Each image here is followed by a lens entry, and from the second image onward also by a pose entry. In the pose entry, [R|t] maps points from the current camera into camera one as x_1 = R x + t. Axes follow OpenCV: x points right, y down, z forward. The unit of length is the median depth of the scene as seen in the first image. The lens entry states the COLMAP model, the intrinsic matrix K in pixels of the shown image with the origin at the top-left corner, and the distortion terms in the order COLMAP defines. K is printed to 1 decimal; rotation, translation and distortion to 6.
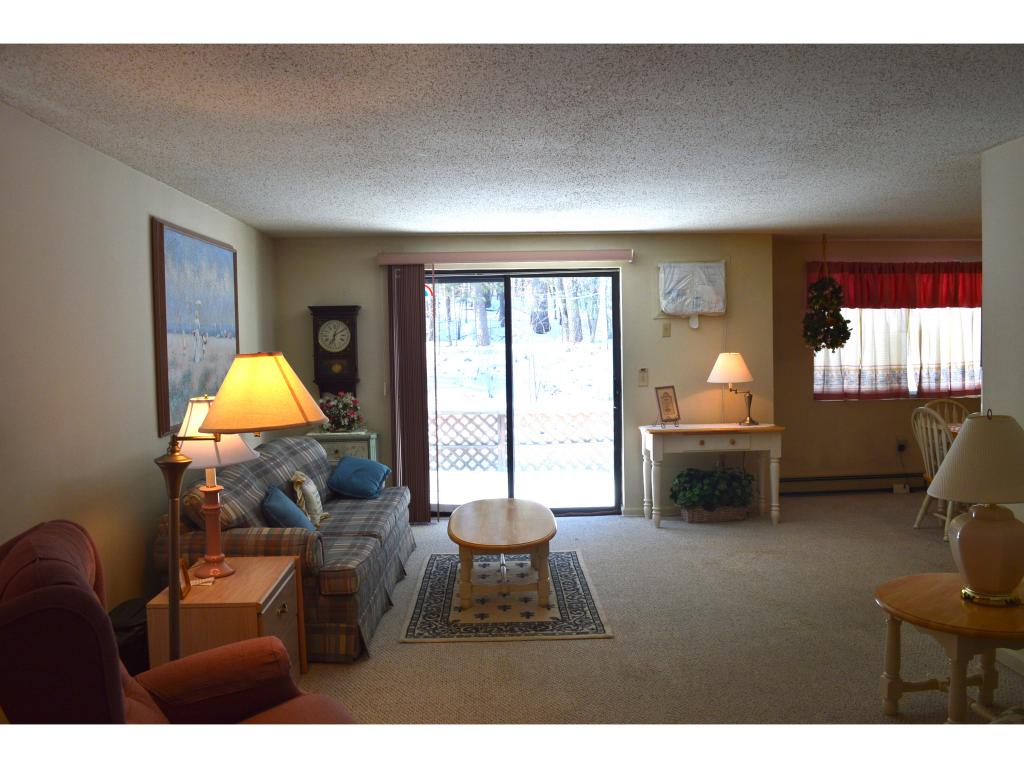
lens RADIAL K [[817.7, 0, 512.0], [0, 817.7, 384.3], [0, 0, 1]] dist [-0.071156, -0.001387]
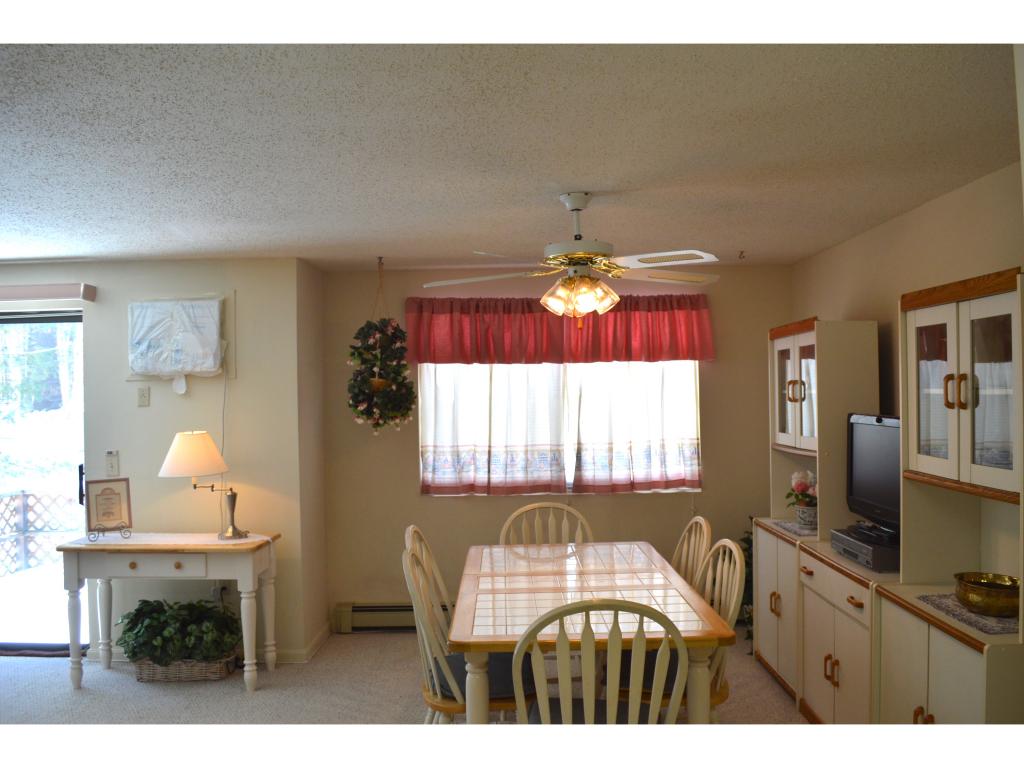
lens RADIAL K [[817.7, 0, 511.5], [0, 817.7, 382.2], [0, 0, 1]] dist [-0.071156, -0.001387]
pose [[0.998190, 0.002538, -0.060090, 0.553372], [-0.006210, 0.998118, -0.061003, -0.039032], [0.059822, 0.061265, 0.996327, 0.330542]]
